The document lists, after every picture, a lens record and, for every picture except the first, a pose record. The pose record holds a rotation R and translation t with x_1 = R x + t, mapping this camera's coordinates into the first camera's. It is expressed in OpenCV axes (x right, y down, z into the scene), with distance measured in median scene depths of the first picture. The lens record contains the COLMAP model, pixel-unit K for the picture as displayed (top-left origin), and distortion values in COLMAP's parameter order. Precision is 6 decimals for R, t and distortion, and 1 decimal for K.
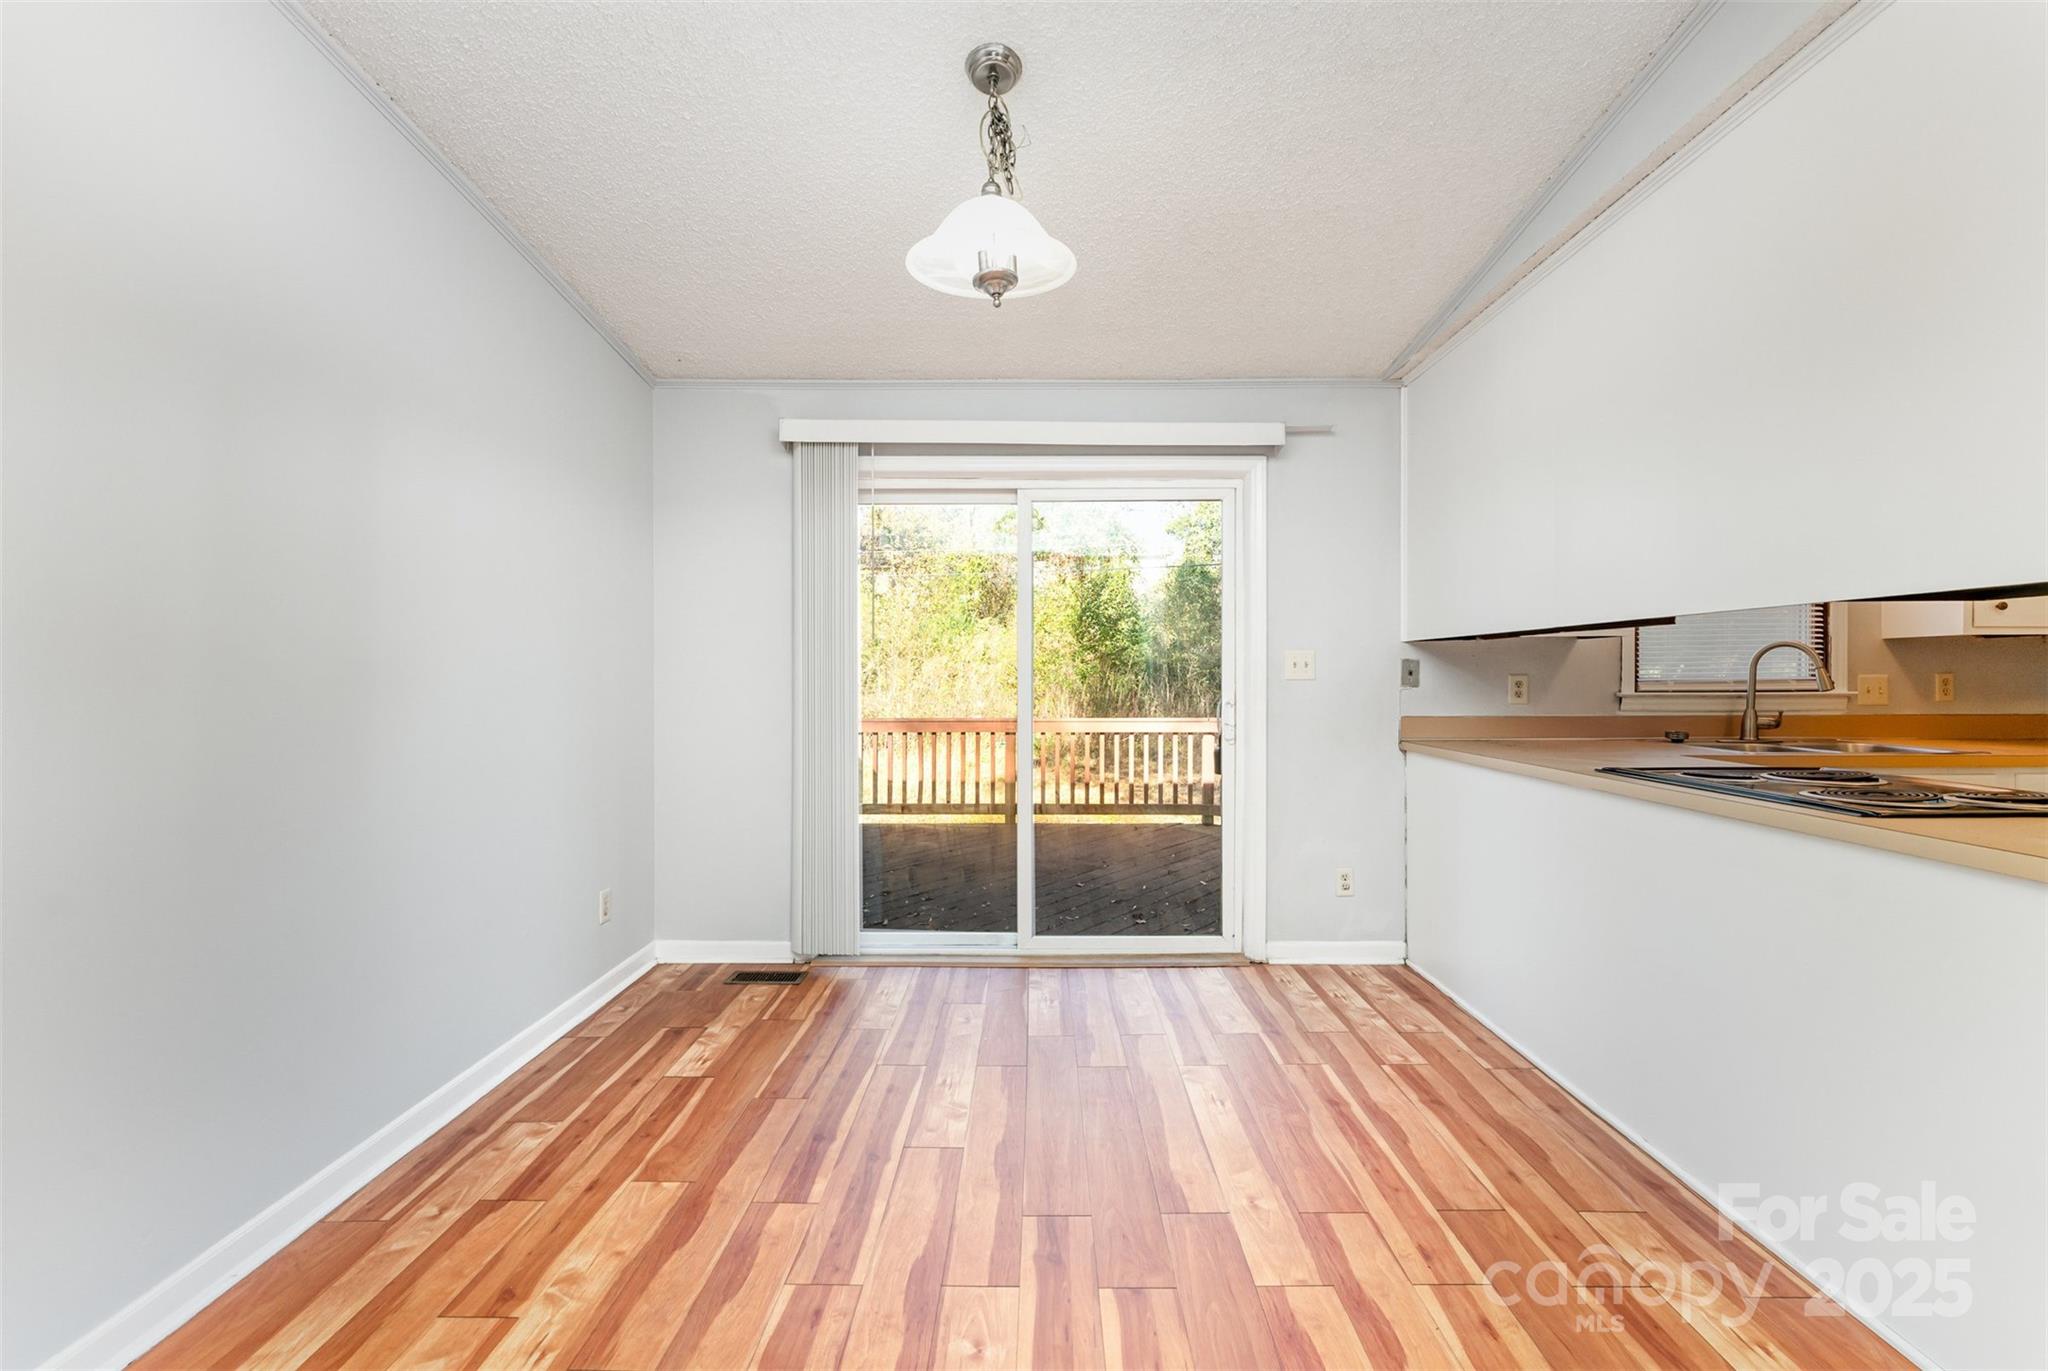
lens RADIAL K [[836.6, 0, 1040.2], [0, 836.6, 679.2], [0, 0, 1]] dist [0.004043, -0.000903]
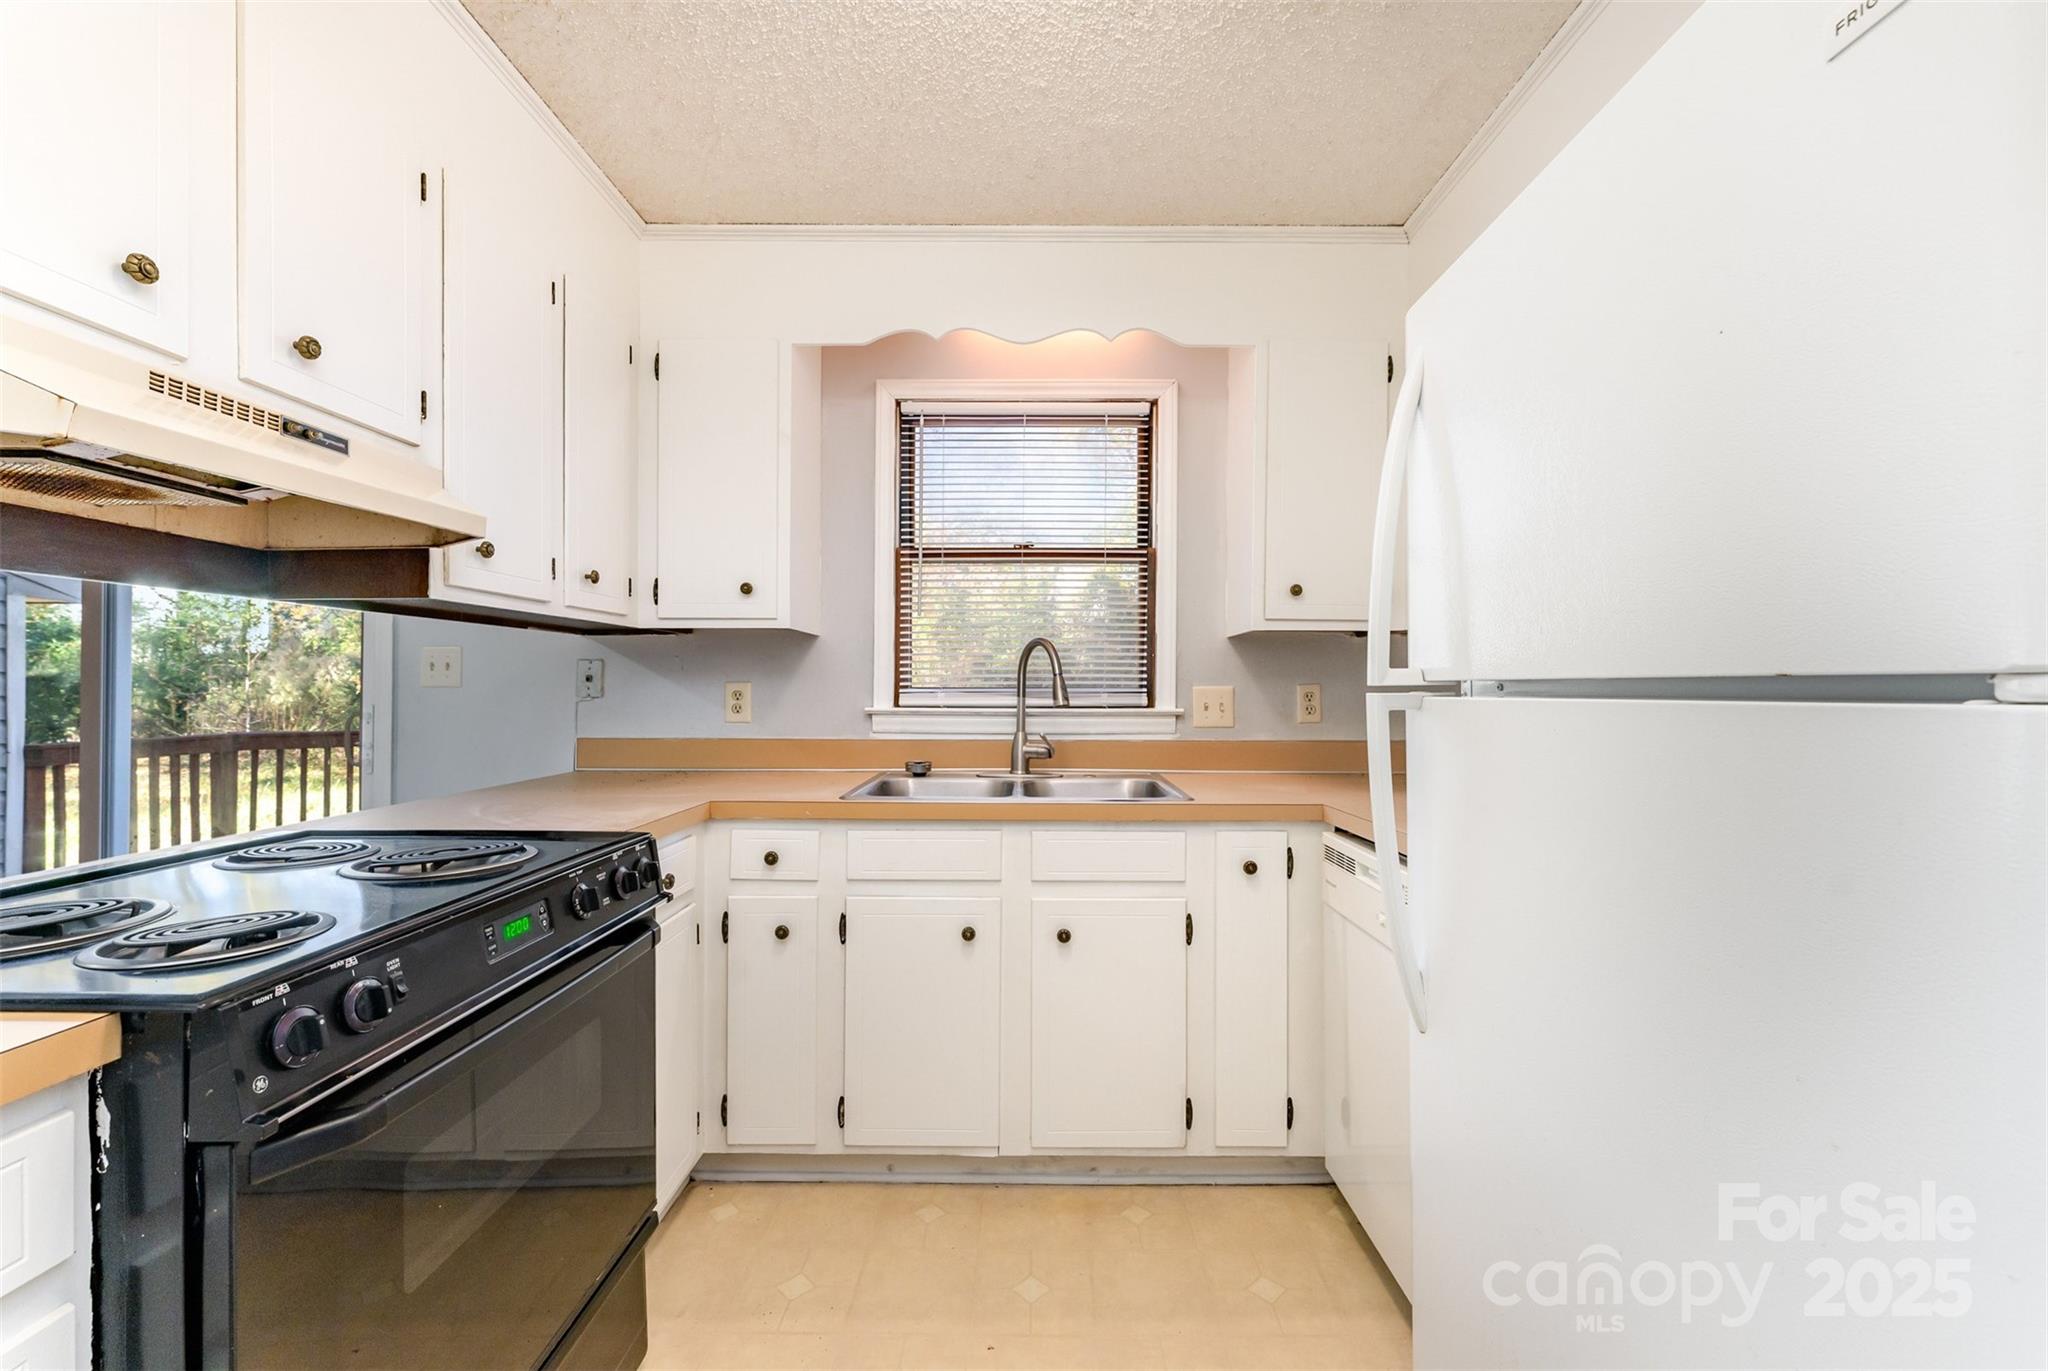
lens RADIAL K [[836.6, 0, 1022.4], [0, 836.6, 695.3], [0, 0, 1]] dist [0.004043, -0.000903]
pose [[0.999309, 0.007460, -0.036412, 0.857236], [-0.007424, 0.999972, 0.001124, 0.003564], [0.036419, -0.000852, 0.999336, 0.278948]]
